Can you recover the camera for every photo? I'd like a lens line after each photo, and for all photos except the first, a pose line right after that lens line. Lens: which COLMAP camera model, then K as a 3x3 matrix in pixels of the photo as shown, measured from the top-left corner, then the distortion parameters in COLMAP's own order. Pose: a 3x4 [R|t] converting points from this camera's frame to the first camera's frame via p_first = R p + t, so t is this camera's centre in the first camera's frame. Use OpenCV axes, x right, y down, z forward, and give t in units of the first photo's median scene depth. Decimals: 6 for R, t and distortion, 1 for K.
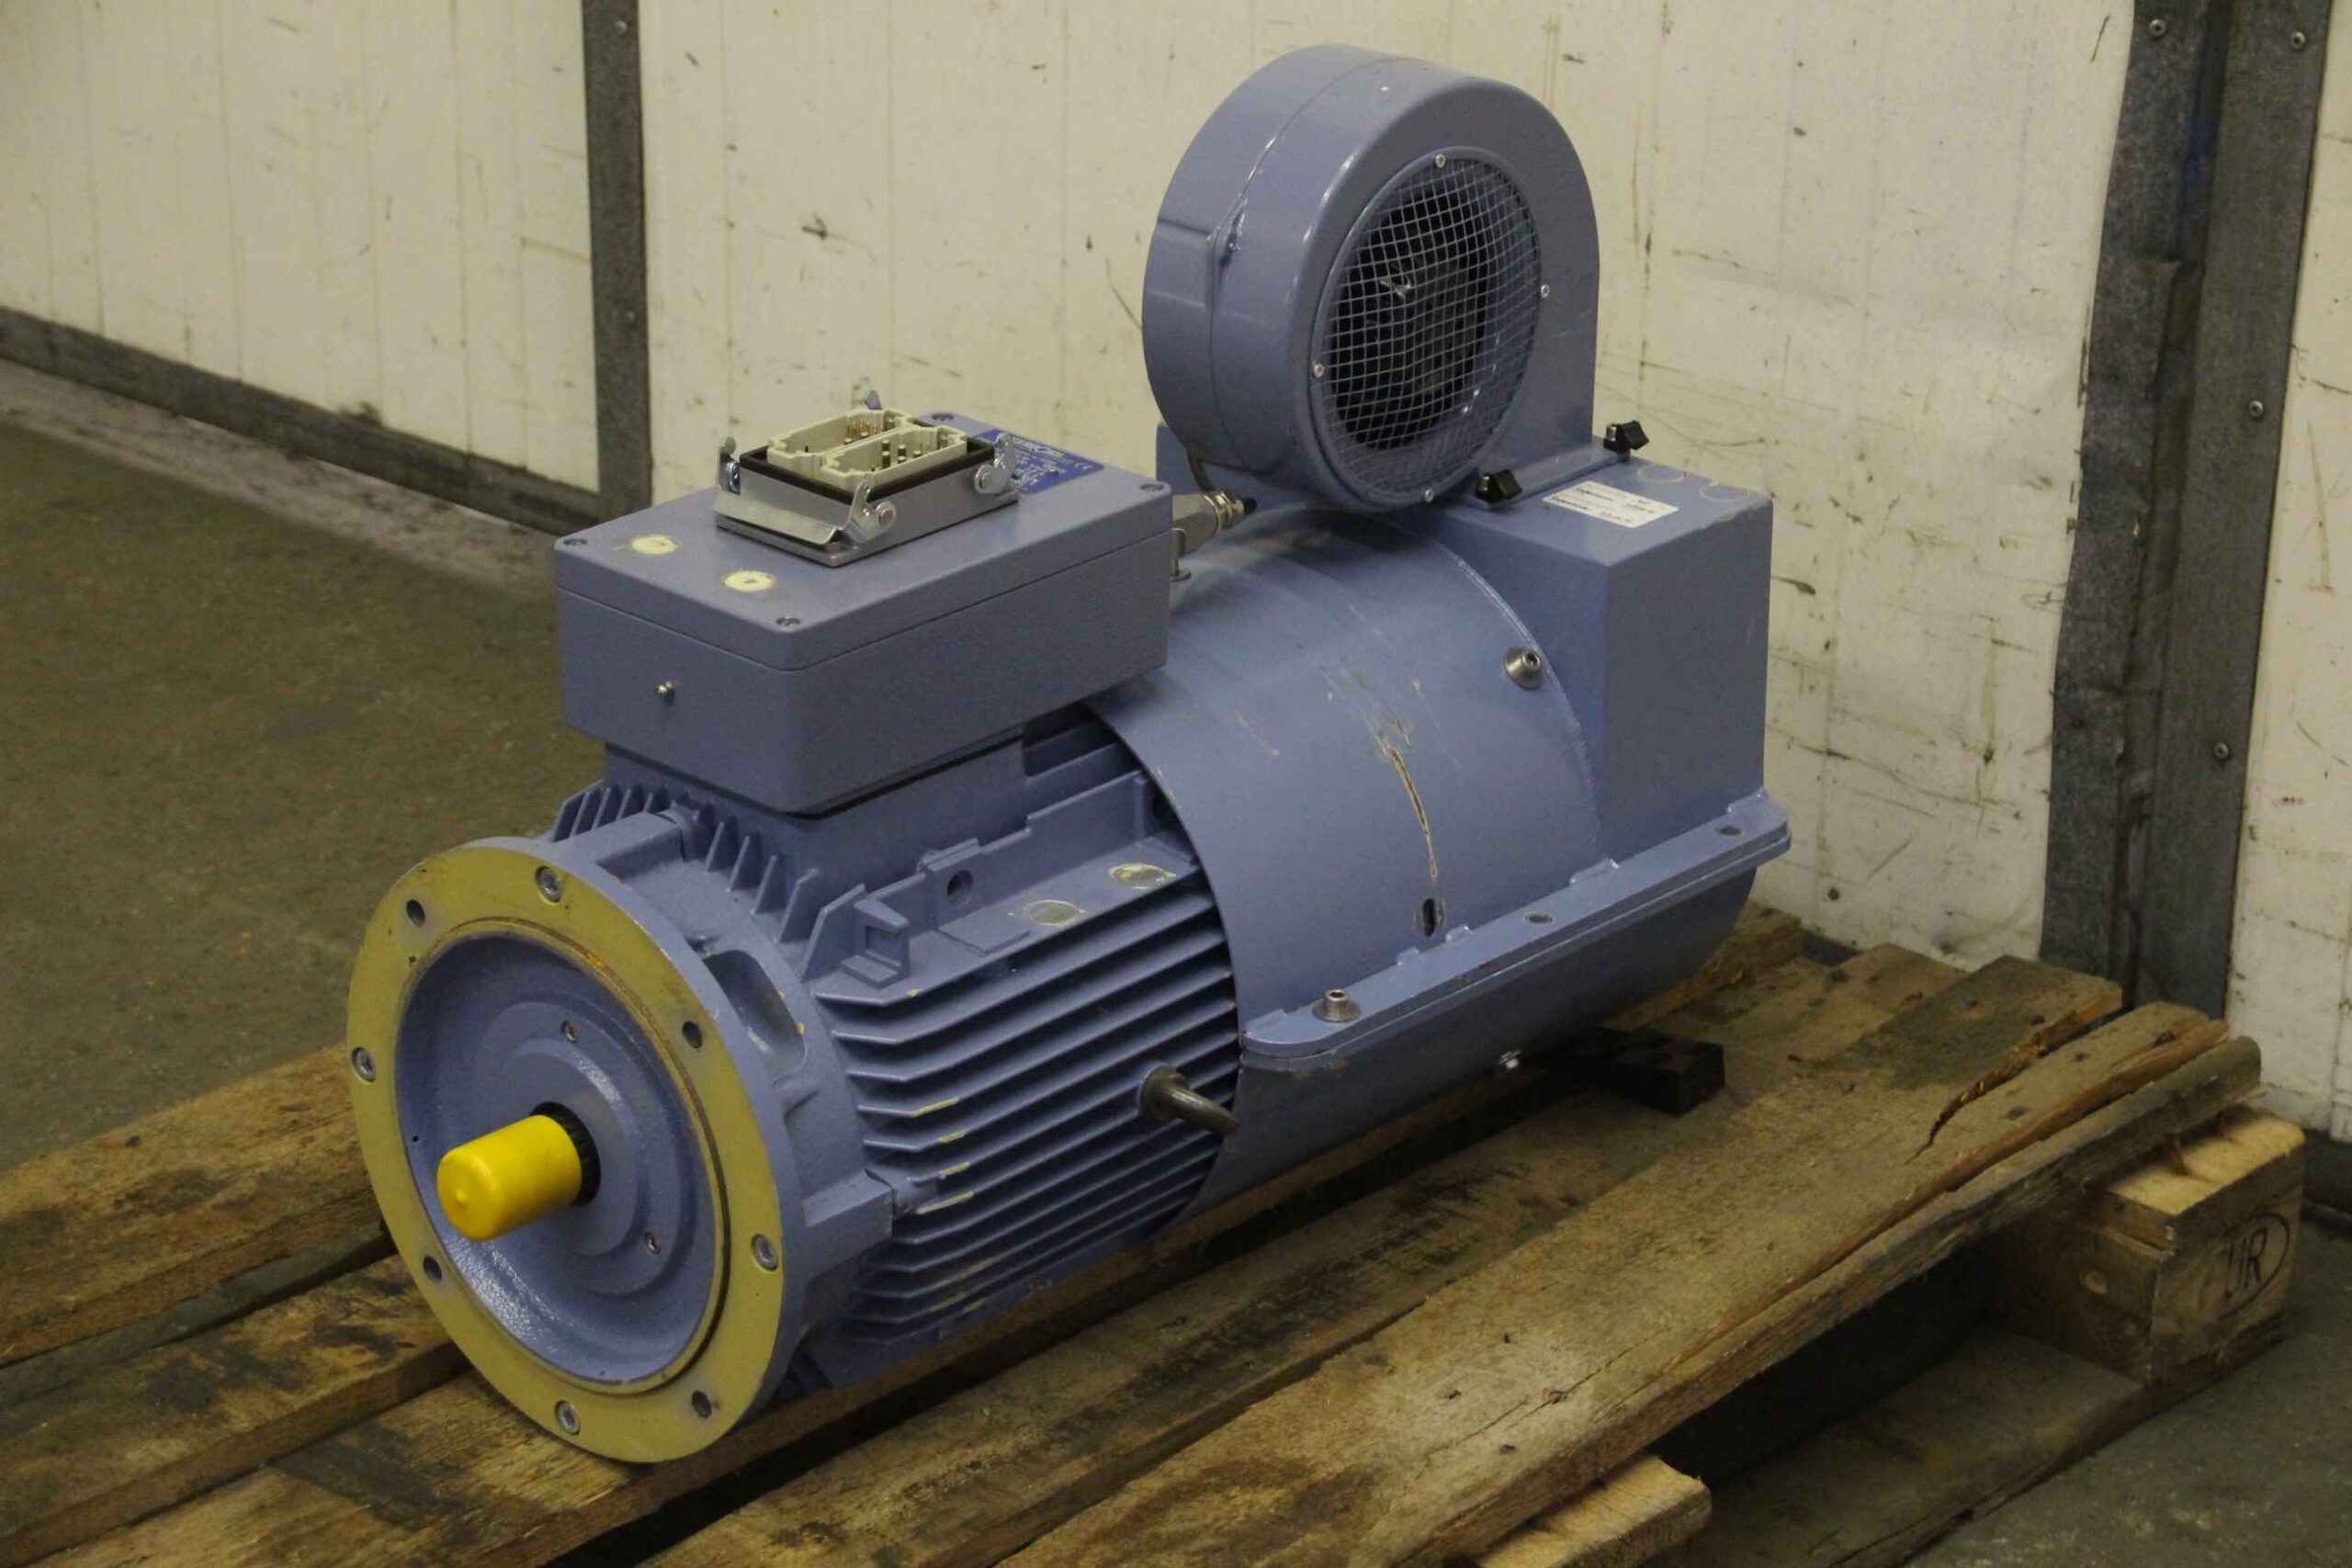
lens RADIAL K [[5487.6, 0, 1177.0], [0, 5487.6, 794.4], [0, 0, 1]] dist [0.583209, 0.000000]
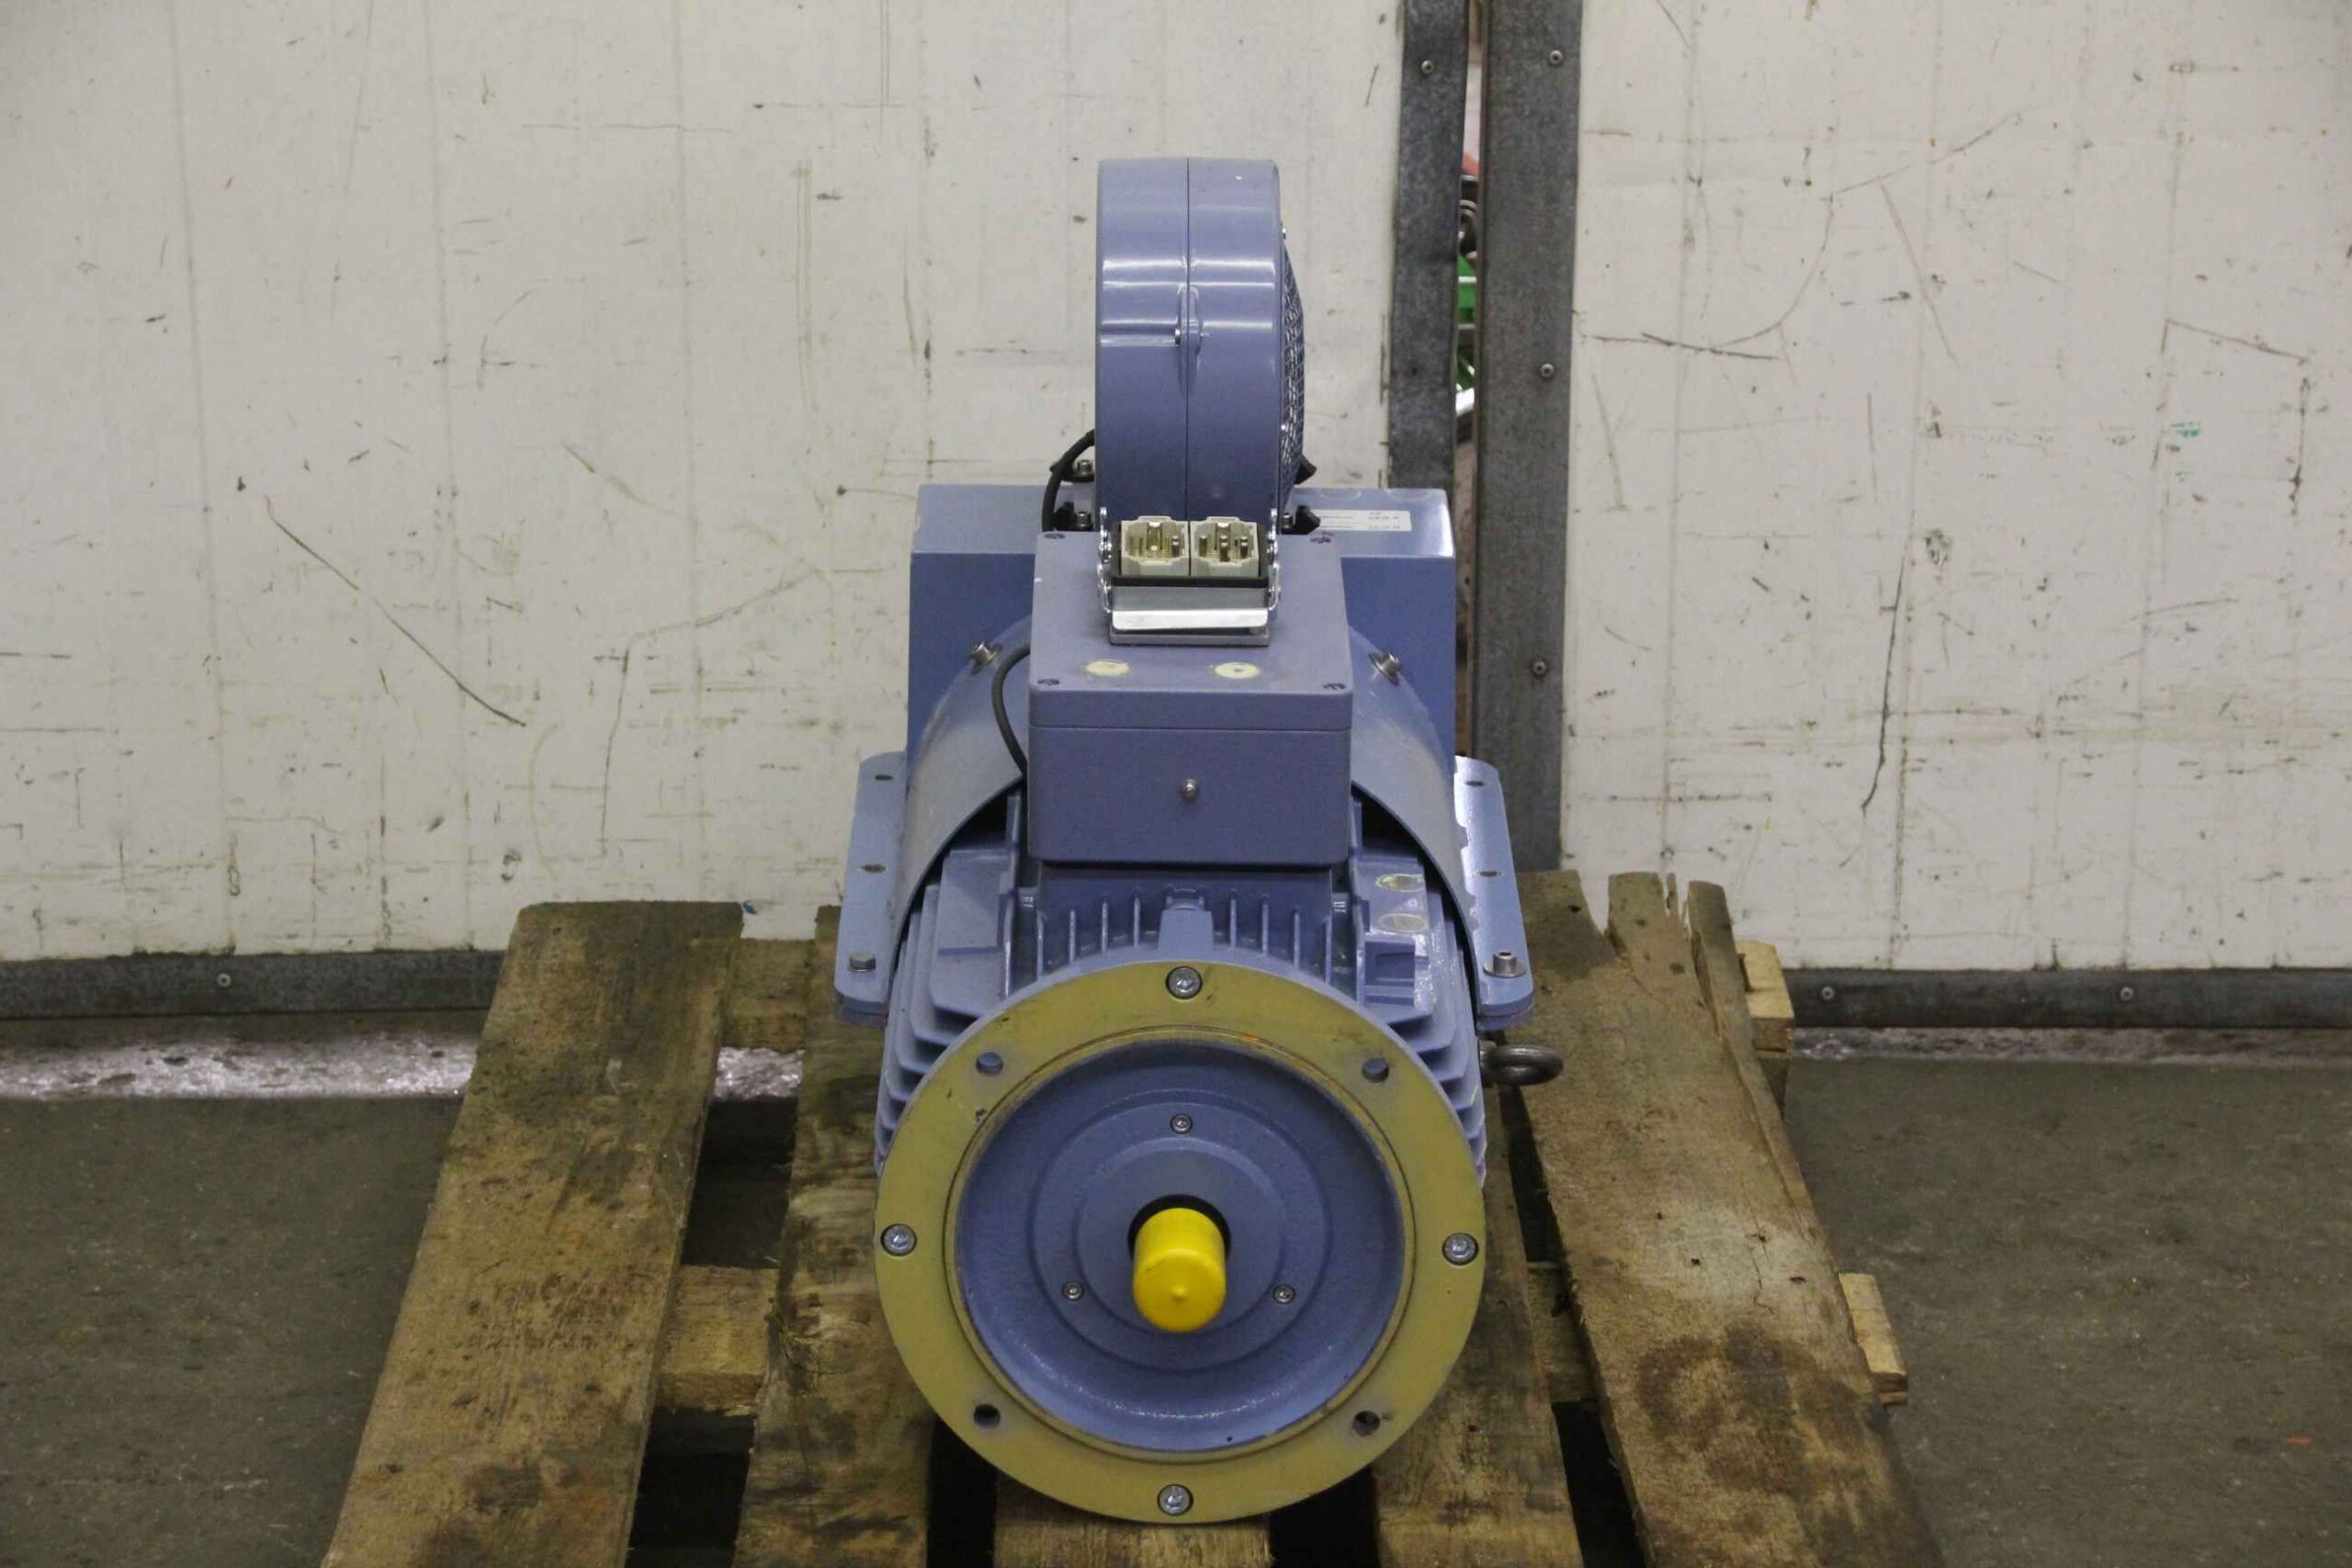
lens RADIAL K [[6045.9, 0, 1155.1], [0, 6045.9, 780.3], [0, 0, 1]] dist [0.627681, 0.000000]
pose [[0.737416, -0.226115, 0.636466, -0.690113], [0.263493, 0.963945, 0.037172, -0.053734], [-0.621924, 0.140293, 0.770408, 0.076943]]
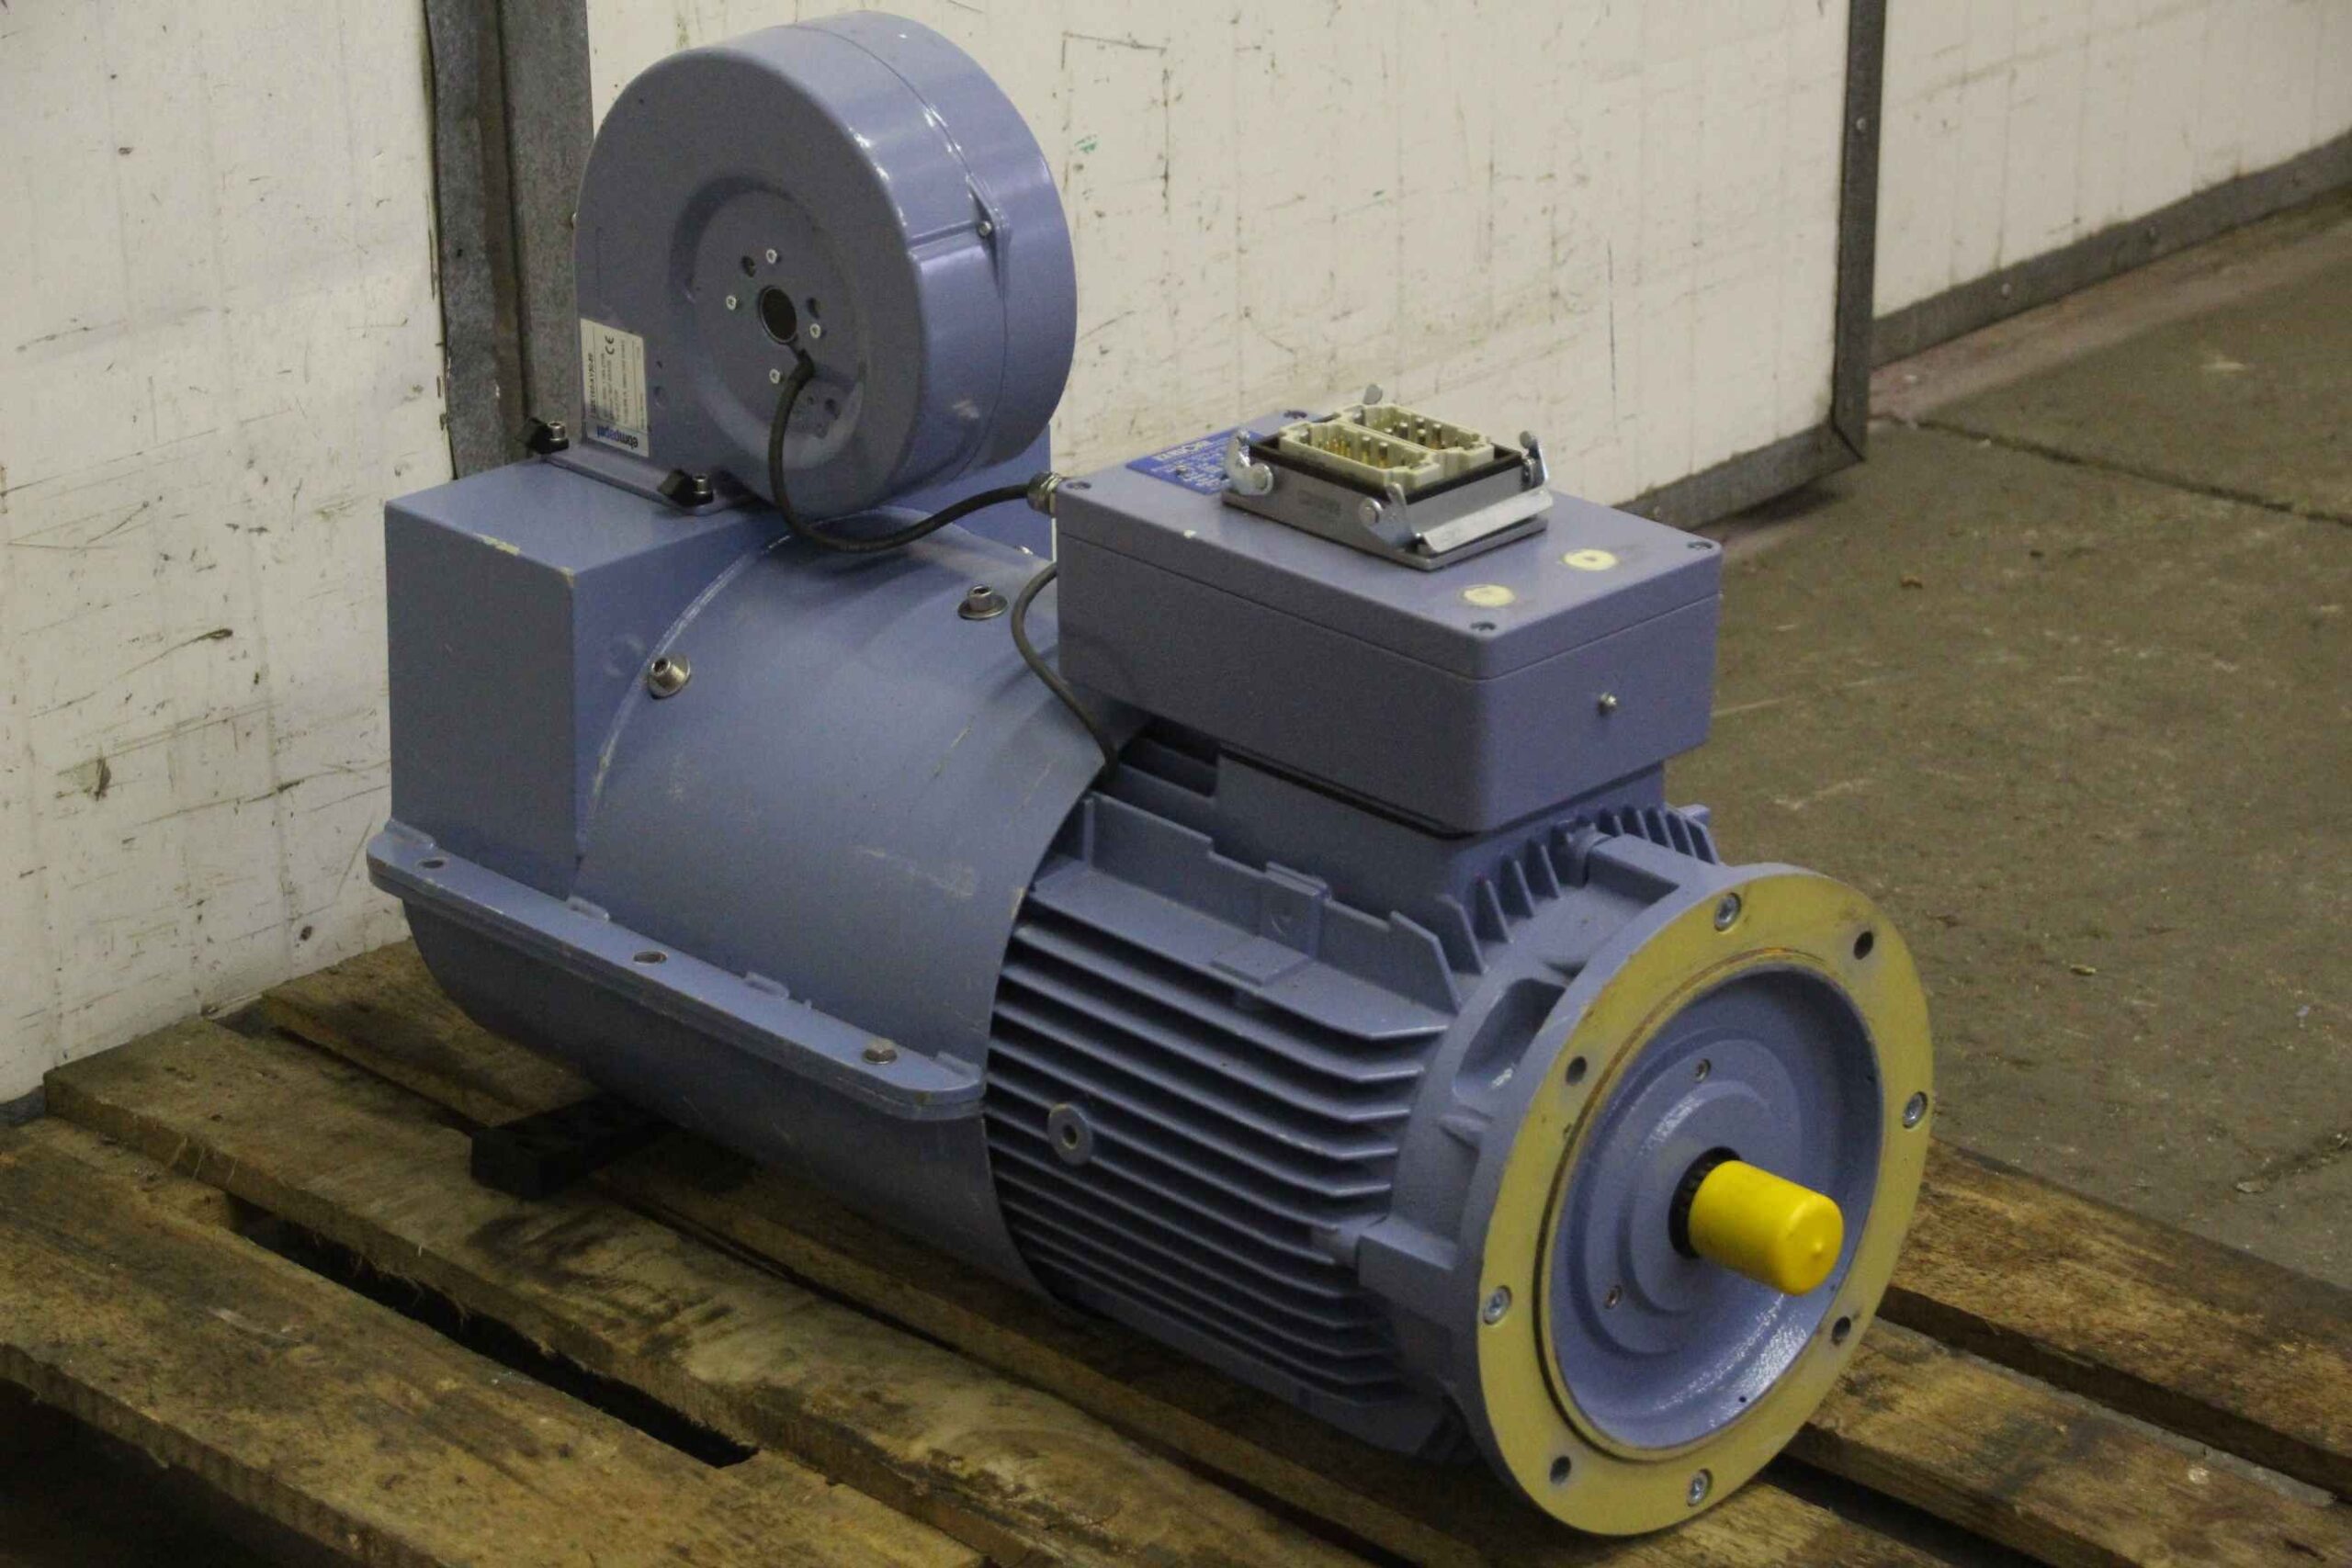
lens RADIAL K [[6045.9, 0, 1193.0], [0, 6045.9, 806.7], [0, 0, 1]] dist [0.627681, 0.000000]
pose [[0.033733, -0.395048, 0.918041, -0.851794], [0.386102, 0.852401, 0.352615, -0.320658], [-0.921839, 0.342563, 0.181283, 0.719294]]
